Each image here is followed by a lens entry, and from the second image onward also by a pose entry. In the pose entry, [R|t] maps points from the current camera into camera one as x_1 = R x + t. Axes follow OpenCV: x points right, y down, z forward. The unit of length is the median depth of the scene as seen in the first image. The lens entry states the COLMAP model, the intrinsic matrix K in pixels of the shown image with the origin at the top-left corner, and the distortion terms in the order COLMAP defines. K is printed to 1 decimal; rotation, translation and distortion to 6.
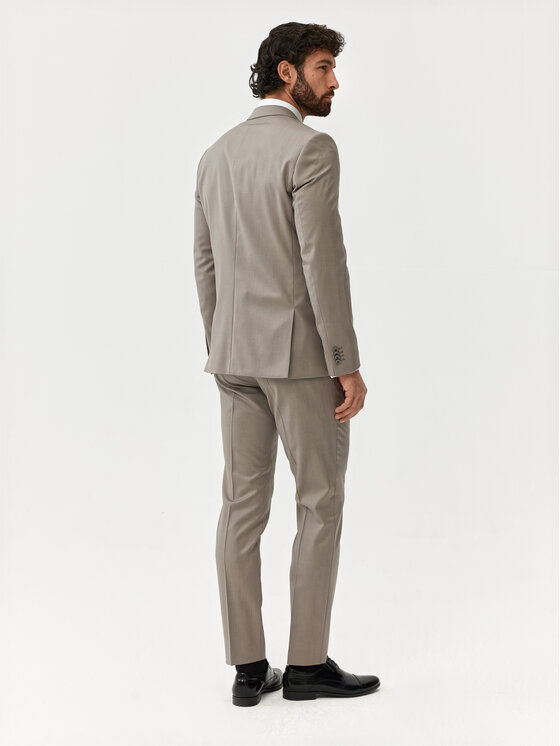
lens RADIAL K [[1470.0, 0, 280.4], [0, 1470.0, 373.3], [0, 0, 1]] dist [-0.341205, 0.000000]
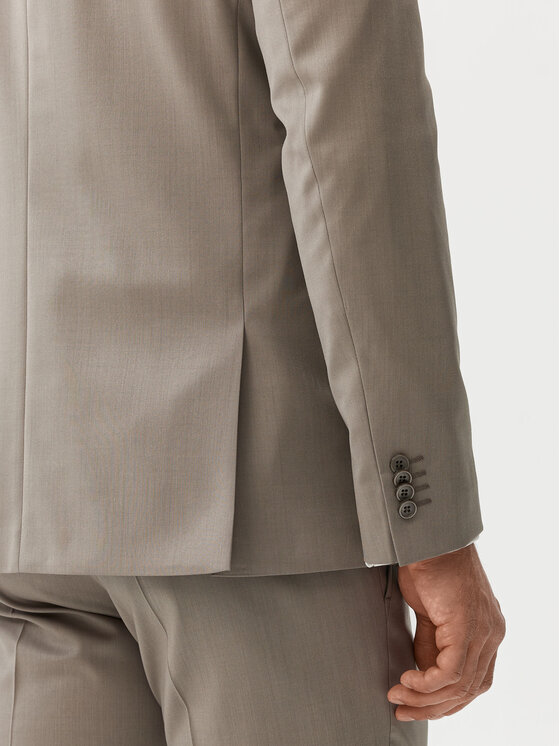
lens RADIAL K [[1434.6, 0, 278.3], [0, 1434.6, 378.5], [0, 0, 1]] dist [0.128645, 0.000000]
pose [[0.995505, 0.004907, 0.094583, -0.009149], [0.008210, 0.990427, -0.137791, 0.003885], [-0.094354, 0.137948, 0.985935, 0.732827]]
